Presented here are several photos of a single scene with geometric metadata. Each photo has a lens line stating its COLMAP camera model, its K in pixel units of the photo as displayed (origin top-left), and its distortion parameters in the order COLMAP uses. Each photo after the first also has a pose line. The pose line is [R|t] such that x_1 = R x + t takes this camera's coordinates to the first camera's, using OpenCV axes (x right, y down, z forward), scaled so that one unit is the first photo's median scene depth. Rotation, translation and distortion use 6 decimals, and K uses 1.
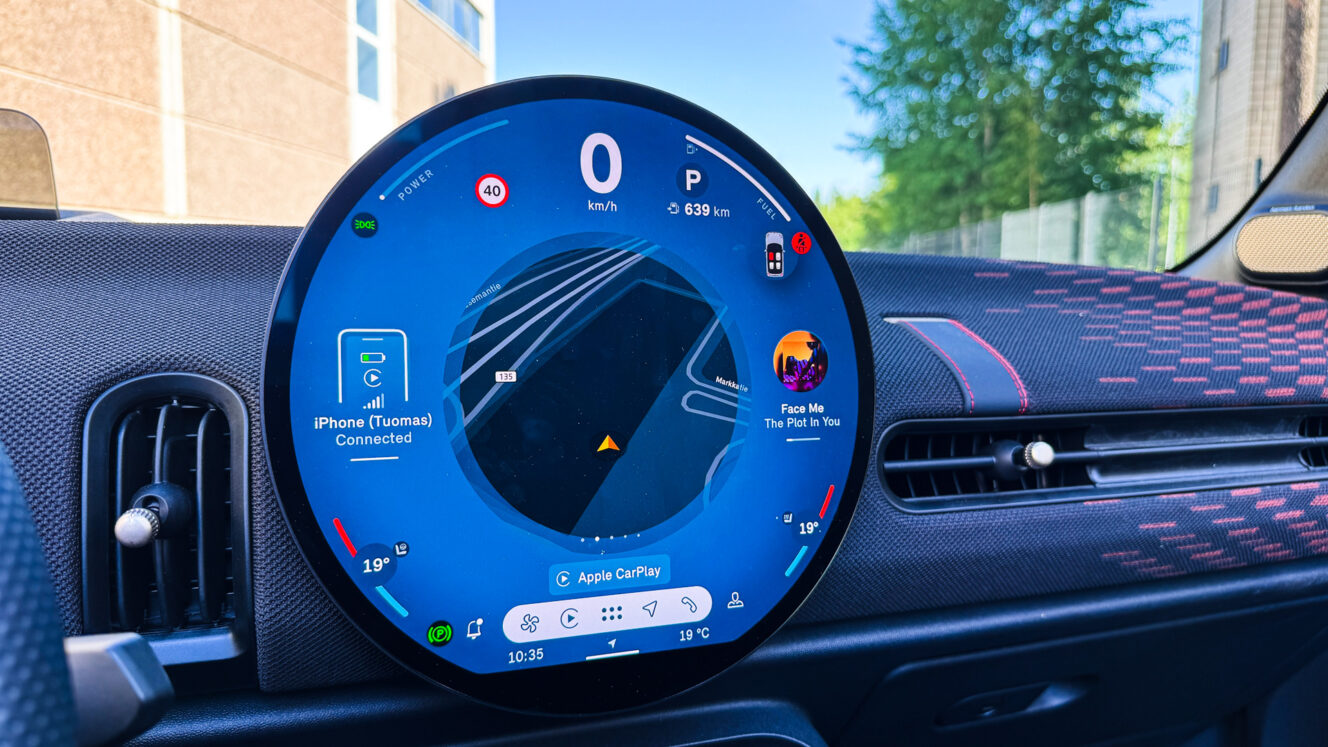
lens RADIAL K [[935.6, 0, 664.0], [0, 935.6, 373.5], [0, 0, 1]] dist [-0.001440, -0.037307]
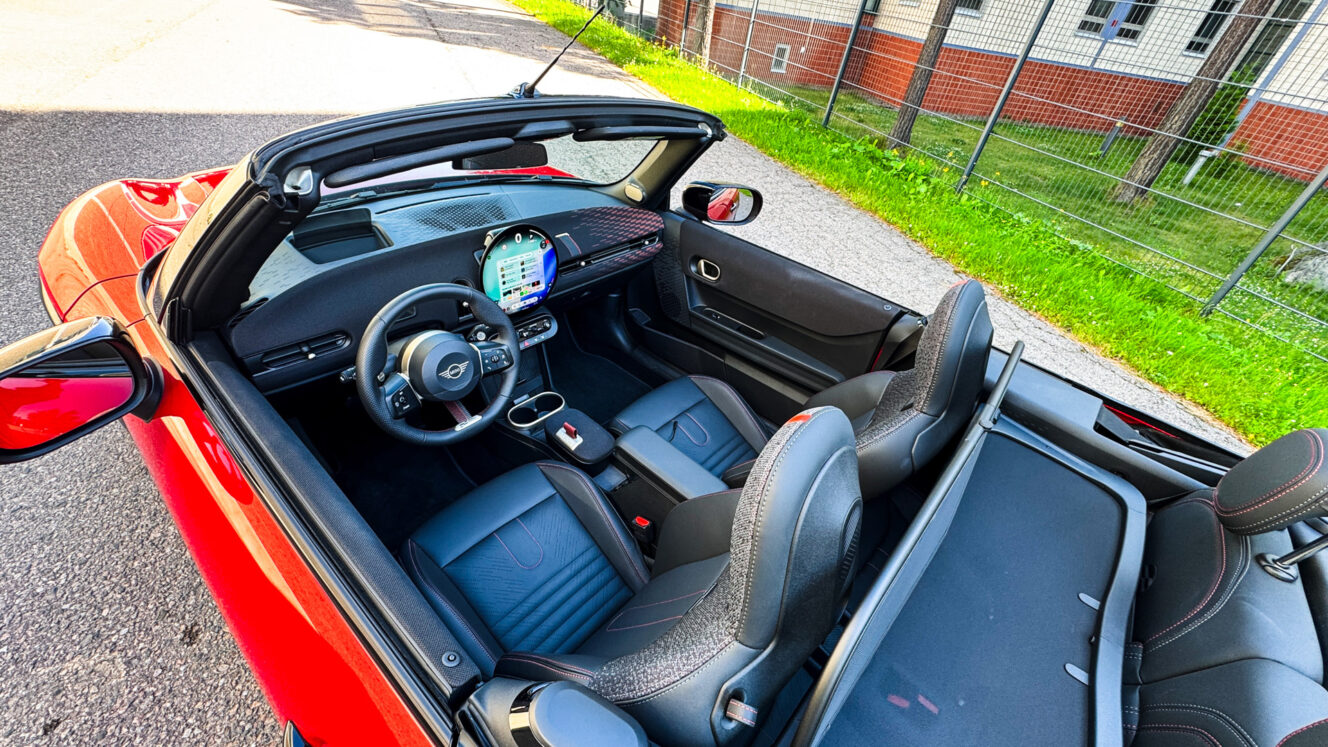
lens RADIAL K [[548.3, 0, 664.0], [0, 548.3, 373.5], [0, 0, 1]] dist [0.000578, 0.000025]
pose [[0.868886, -0.205976, 0.450122, -0.770131], [-0.078574, 0.840399, 0.536242, -1.095428], [-0.488735, -0.501301, 0.714027, -1.863922]]
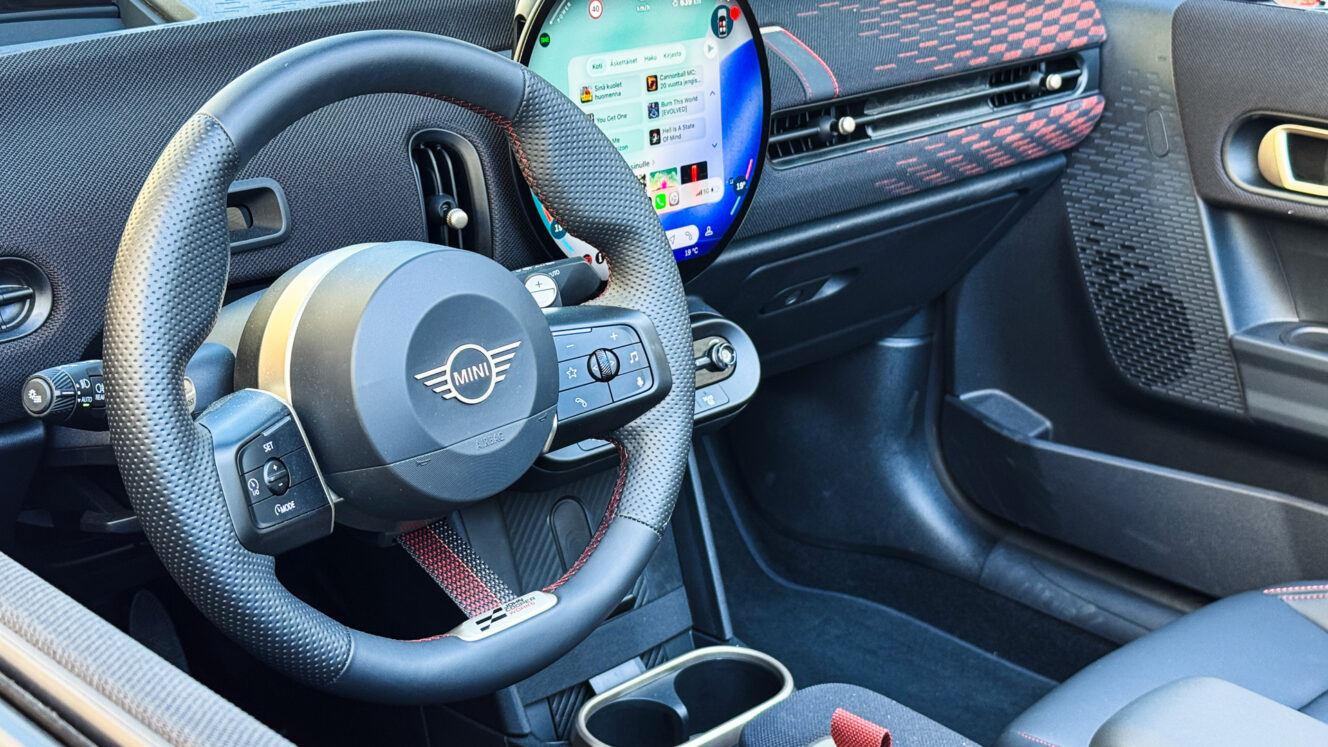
lens RADIAL K [[1938.4, 0, 664.0], [0, 1938.4, 373.5], [0, 0, 1]] dist [0.160109, 0.023894]
pose [[0.905441, -0.131476, 0.403597, -1.107830], [0.014798, 0.960020, 0.279539, -0.381356], [-0.424214, -0.247134, 0.871187, -1.616785]]
